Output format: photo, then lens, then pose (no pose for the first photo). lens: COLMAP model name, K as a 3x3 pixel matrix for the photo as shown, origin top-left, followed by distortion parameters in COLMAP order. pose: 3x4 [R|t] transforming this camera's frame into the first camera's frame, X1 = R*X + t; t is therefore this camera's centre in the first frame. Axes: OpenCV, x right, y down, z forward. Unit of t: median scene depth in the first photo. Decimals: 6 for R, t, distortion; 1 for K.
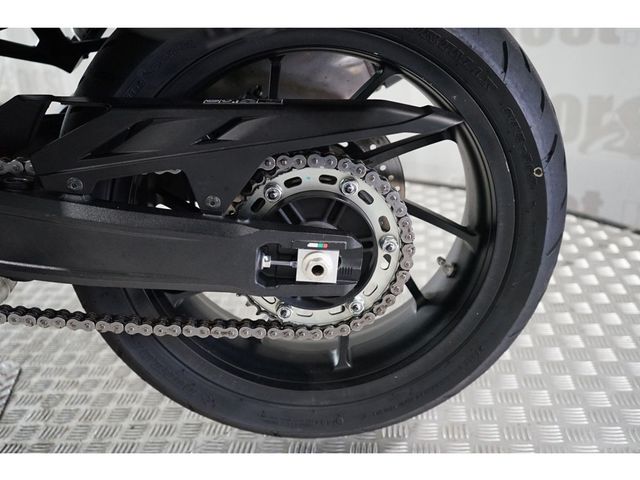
lens RADIAL K [[688.8, 0, 320.5], [0, 688.8, 242.5], [0, 0, 1]] dist [0.009694, 0.000000]
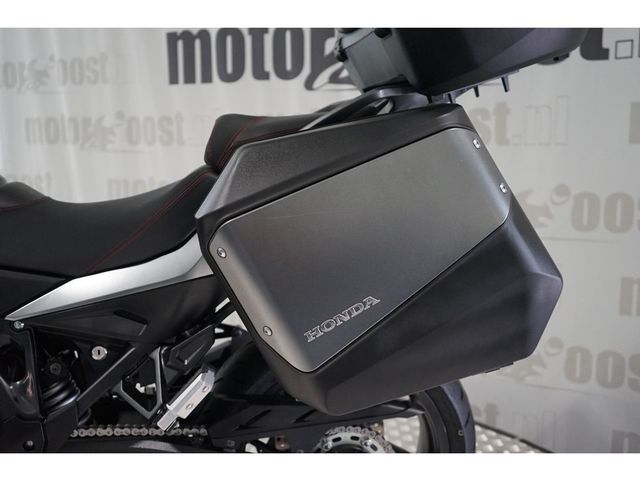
lens RADIAL K [[688.8, 0, 321.1], [0, 688.8, 243.2], [0, 0, 1]] dist [0.009694, 0.000000]
pose [[0.991157, 0.044441, 0.125031, -0.329566], [-0.014165, 0.972301, -0.233302, -0.162553], [-0.131936, 0.229468, 0.964333, -0.909956]]
